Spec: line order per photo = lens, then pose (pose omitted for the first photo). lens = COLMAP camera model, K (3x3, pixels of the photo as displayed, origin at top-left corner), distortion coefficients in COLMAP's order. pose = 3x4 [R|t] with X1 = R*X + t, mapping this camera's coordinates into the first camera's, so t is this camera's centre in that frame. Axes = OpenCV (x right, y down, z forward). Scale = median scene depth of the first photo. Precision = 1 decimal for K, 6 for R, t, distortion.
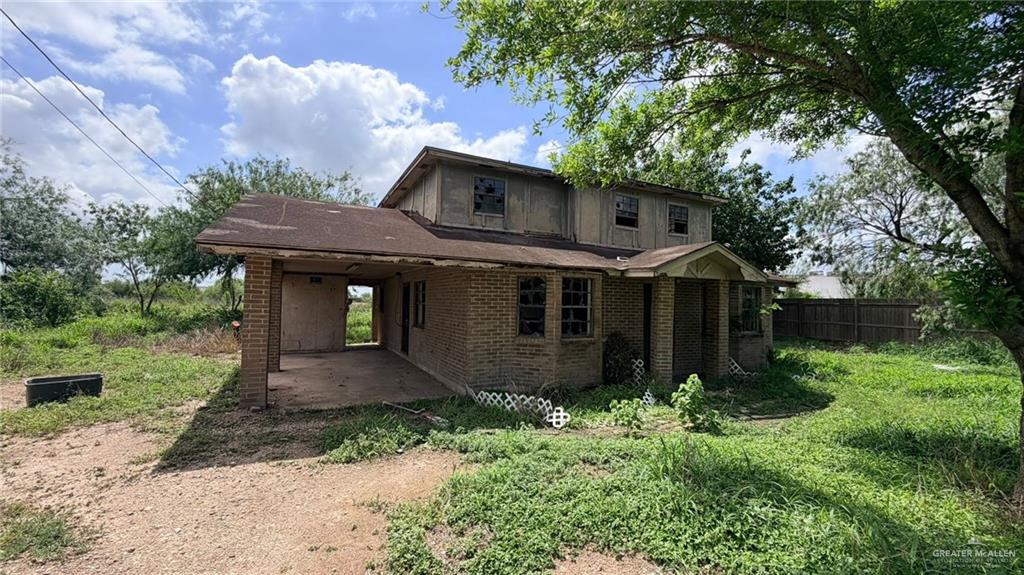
lens RADIAL K [[408.7, 0, 509.5], [0, 408.7, 290.9], [0, 0, 1]] dist [-0.000632, -0.000022]
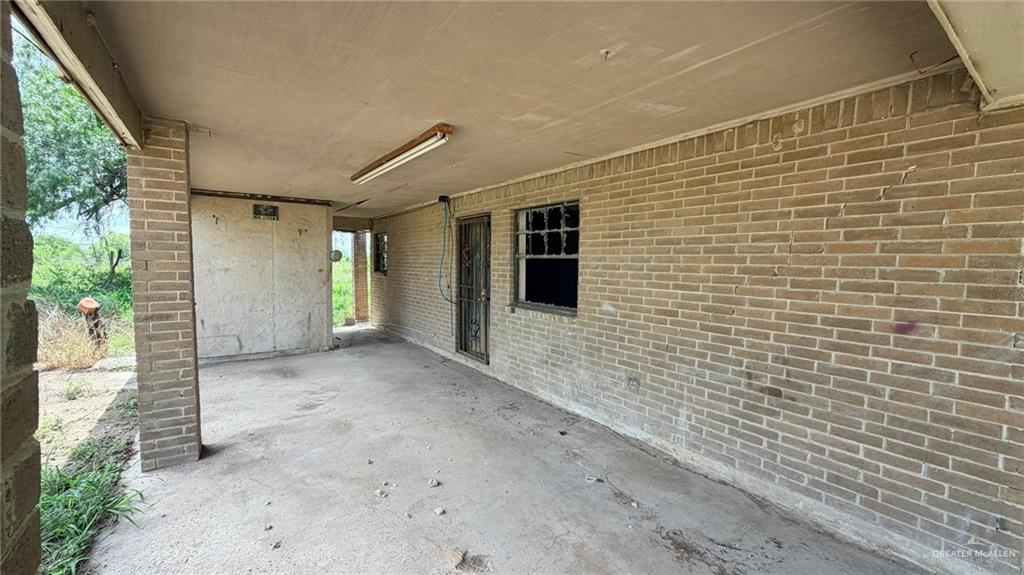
lens RADIAL K [[408.7, 0, 509.5], [0, 408.7, 290.9], [0, 0, 1]] dist [-0.000632, -0.000022]
pose [[0.990493, -0.011864, 0.137054, -0.215820], [-0.001752, 0.995105, 0.098803, 0.016888], [-0.137555, -0.098104, 0.985624, 0.398823]]
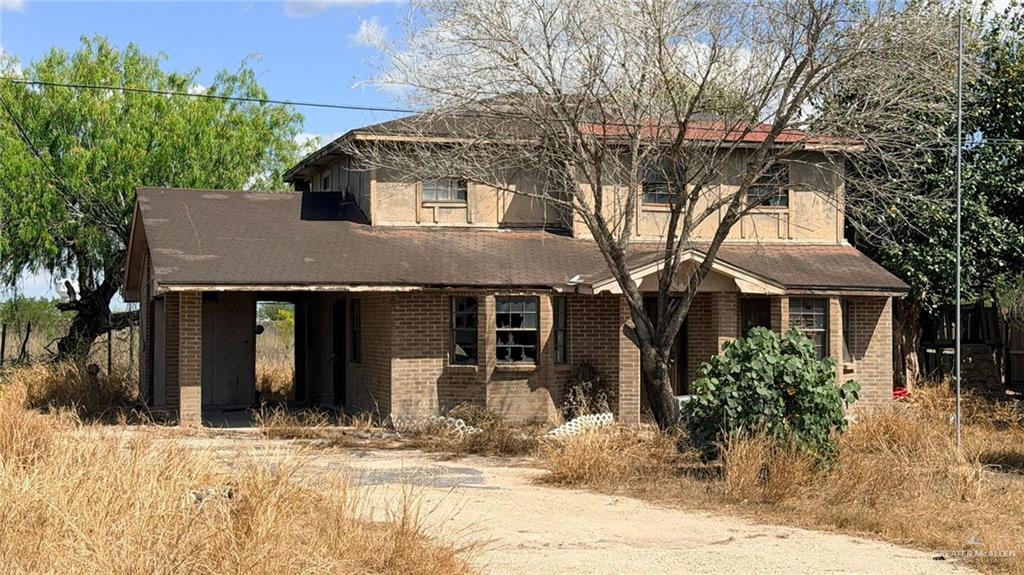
lens RADIAL K [[1854.1, 0, 512.0], [0, 1854.1, 287.5], [0, 0, 1]] dist [0.033342, 0.001575]
pose [[0.979164, -0.023197, -0.201743, 1.061915], [0.023584, 0.999722, -0.000486, -0.054976], [0.201698, -0.004282, 0.979438, -3.200846]]
